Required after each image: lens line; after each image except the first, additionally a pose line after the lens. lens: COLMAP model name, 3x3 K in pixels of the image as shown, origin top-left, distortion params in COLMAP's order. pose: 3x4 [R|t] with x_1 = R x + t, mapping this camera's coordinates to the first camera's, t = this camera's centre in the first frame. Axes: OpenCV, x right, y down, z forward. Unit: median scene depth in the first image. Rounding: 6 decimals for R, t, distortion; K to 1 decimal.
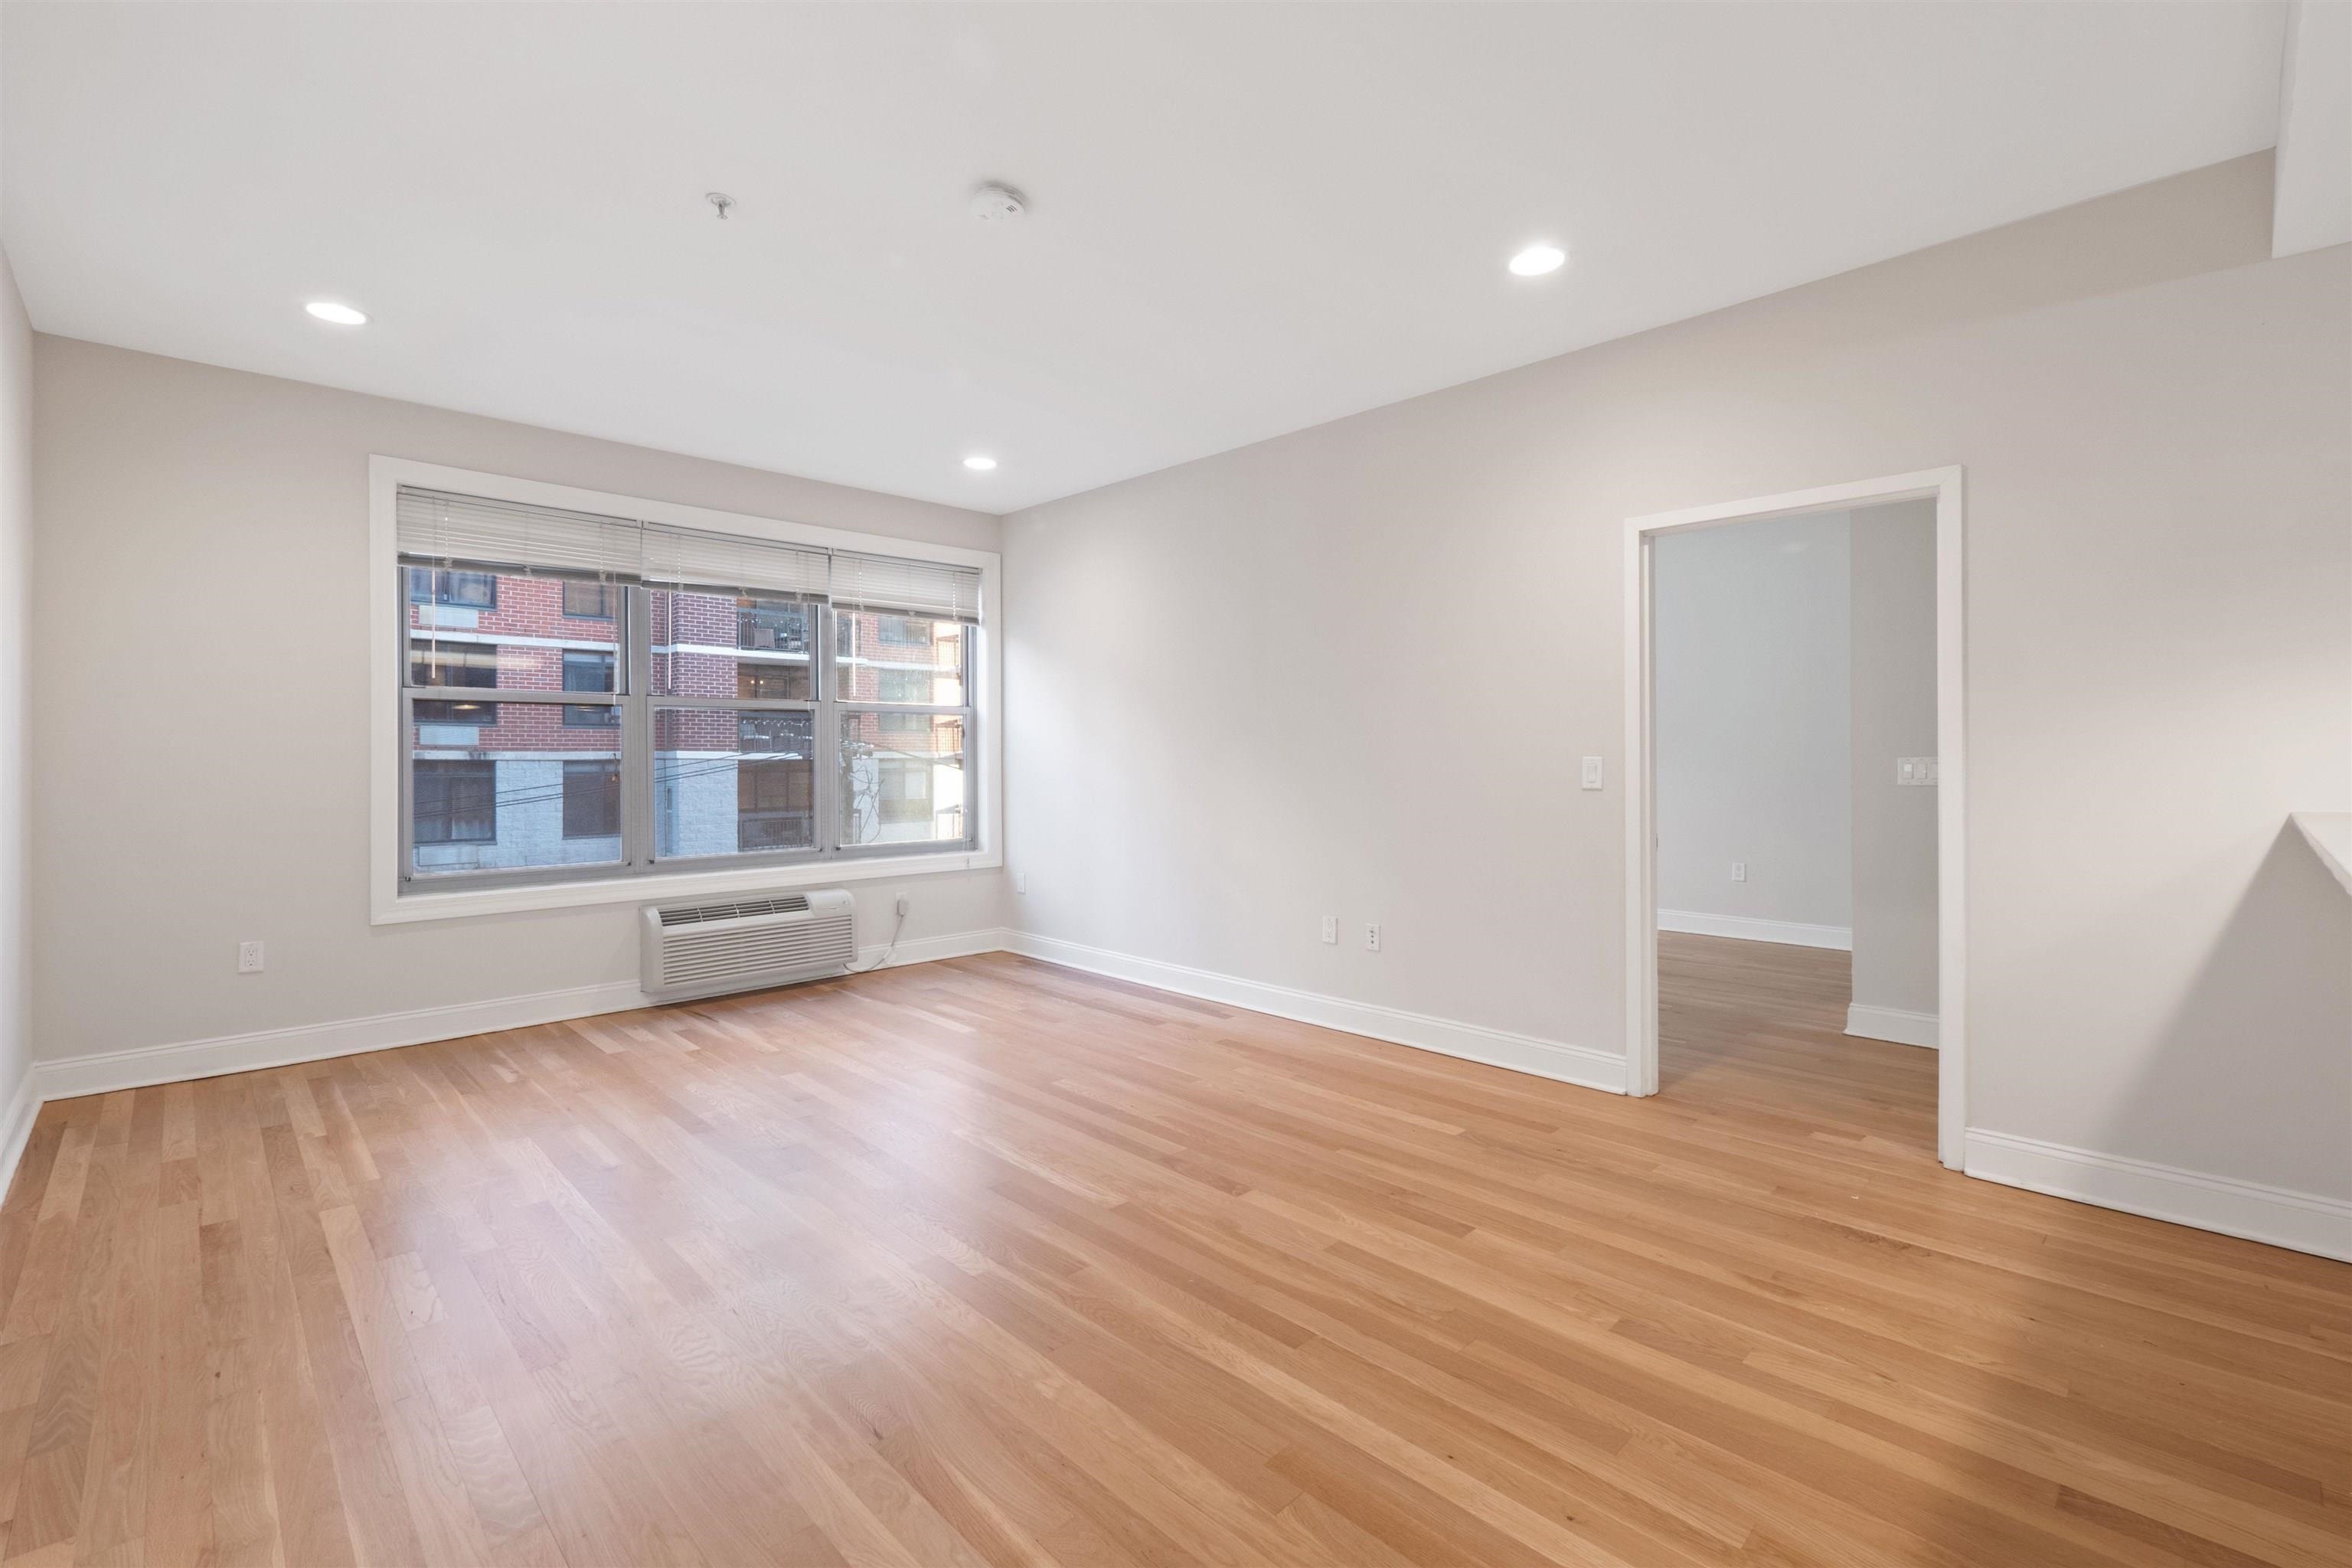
lens RADIAL K [[1039.6, 0, 1173.2], [0, 1039.6, 747.5], [0, 0, 1]] dist [-0.001134, -0.000121]
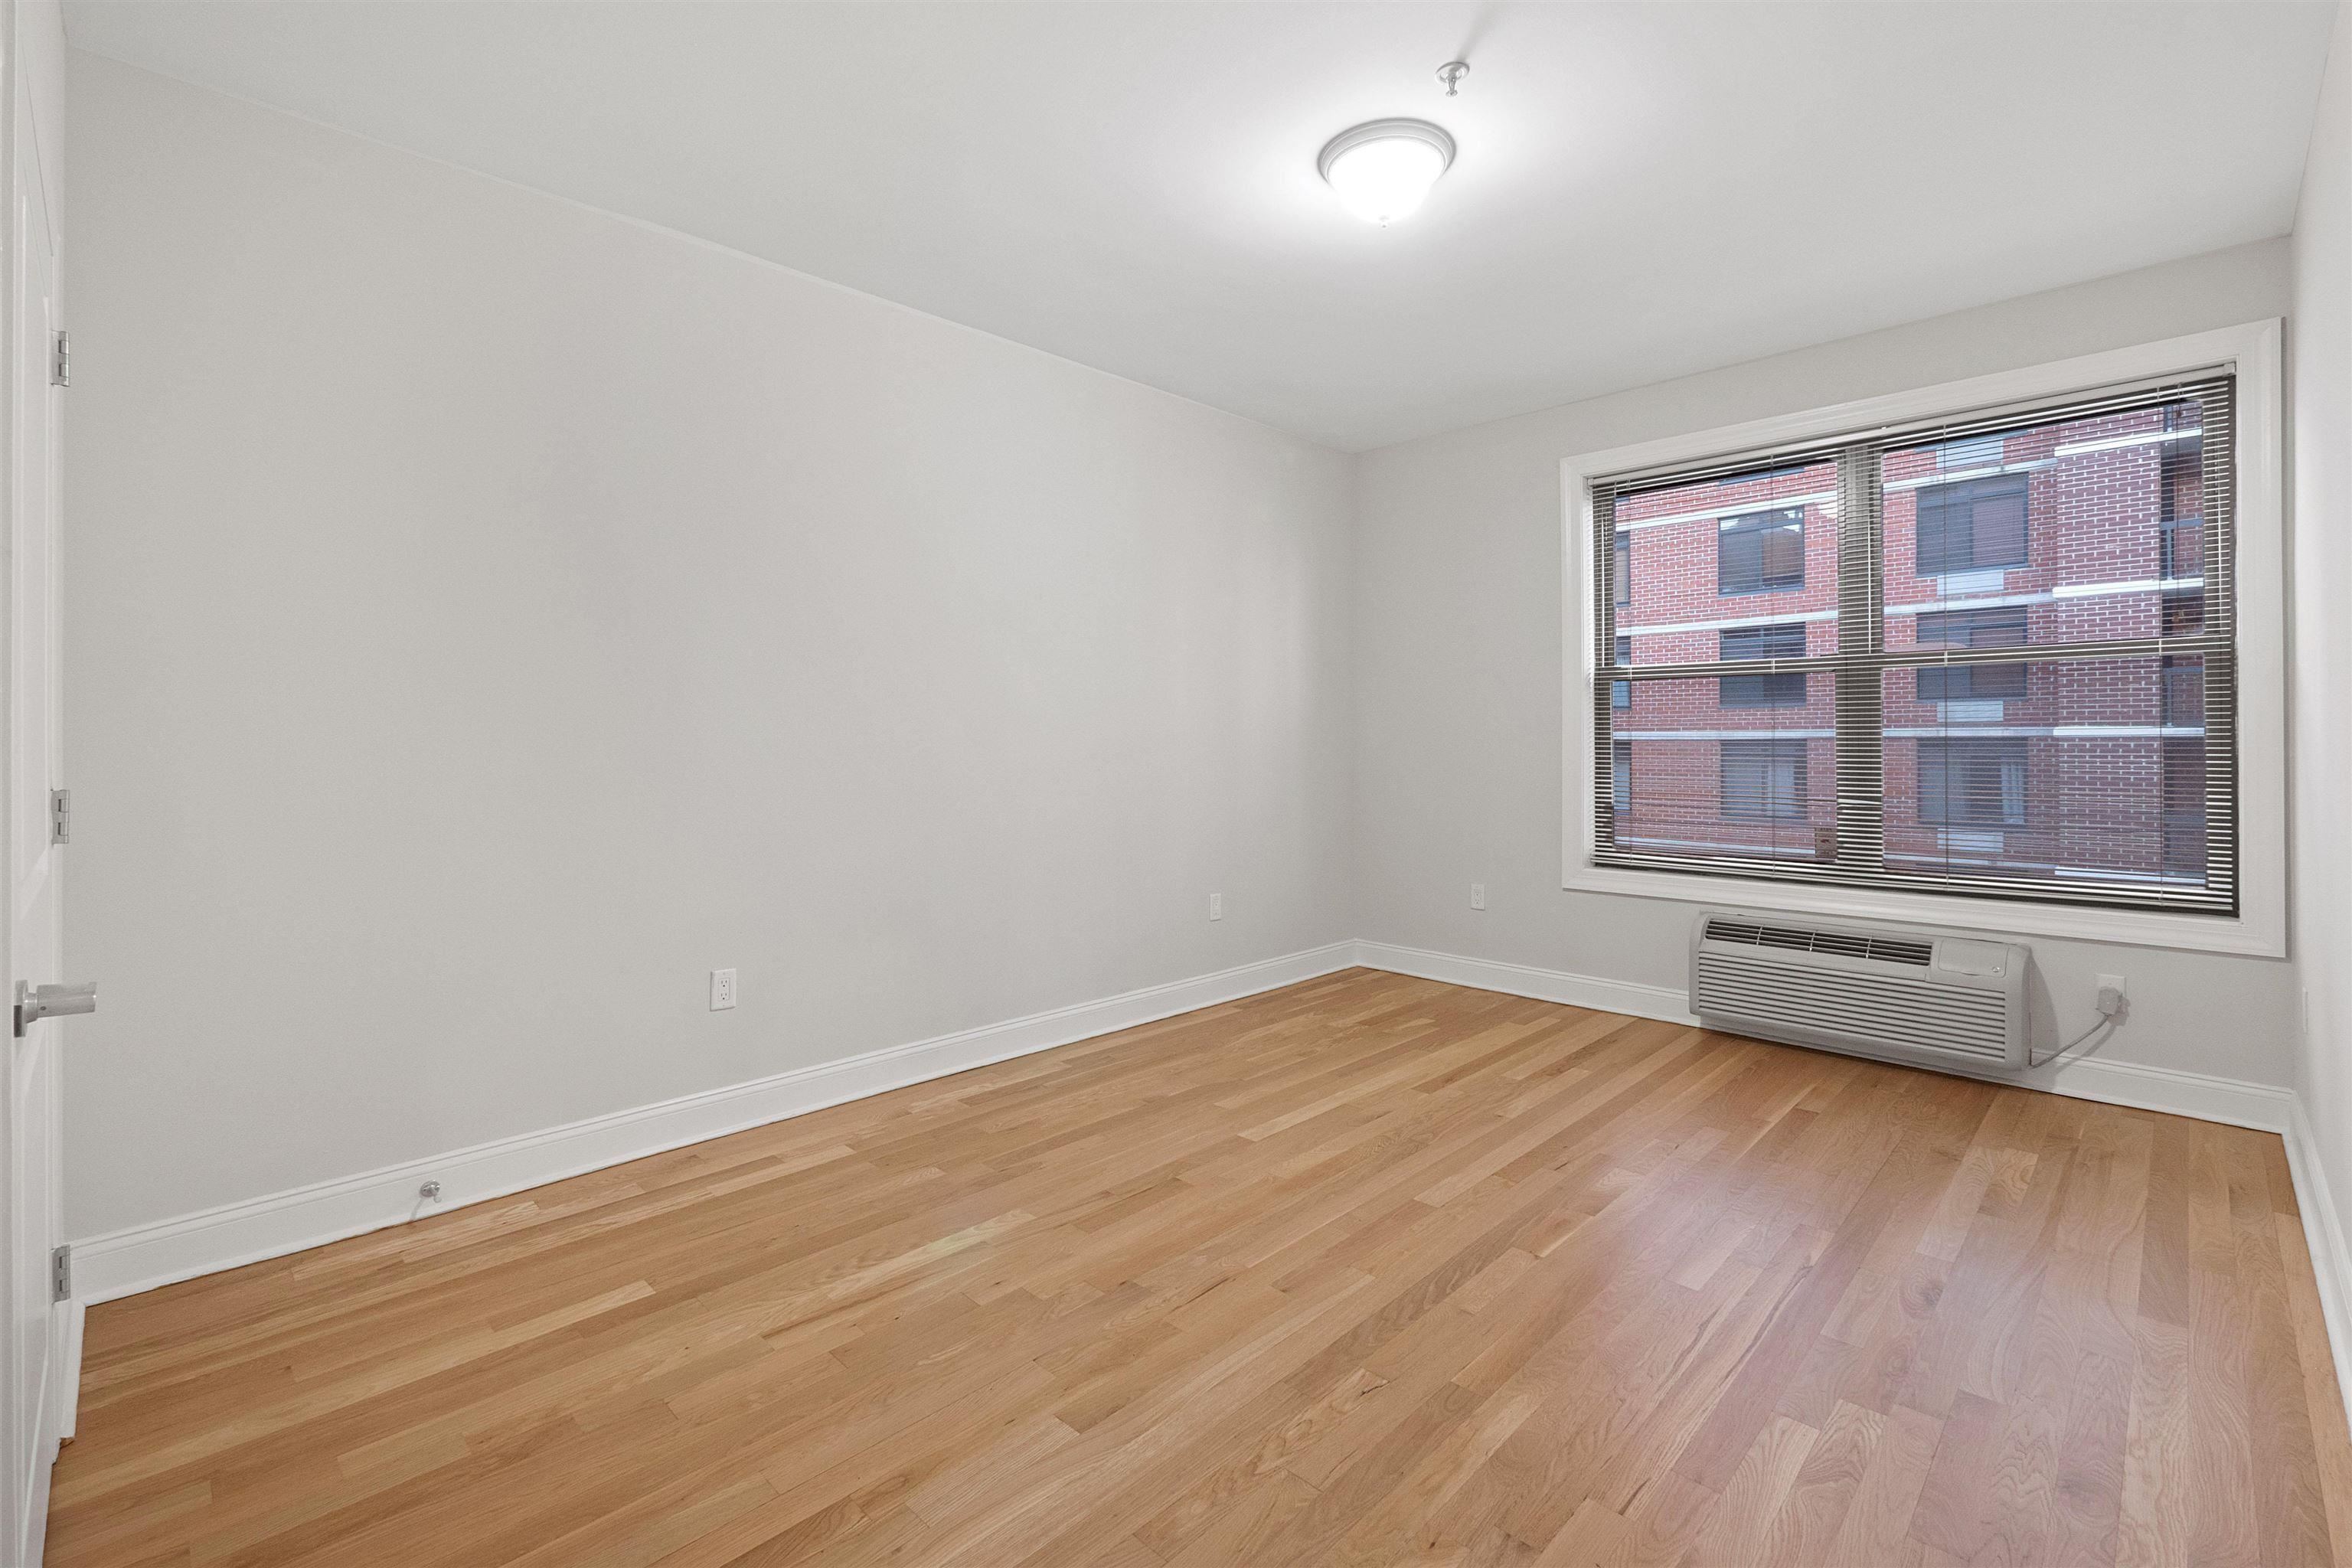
lens RADIAL K [[1039.6, 0, 1173.2], [0, 1039.6, 747.5], [0, 0, 1]] dist [-0.001134, -0.000121]
pose [[0.031493, 0.010890, -0.999445, 0.289792], [0.010599, 0.999881, 0.011229, 0.004749], [0.999448, -0.010947, 0.031373, 0.498708]]
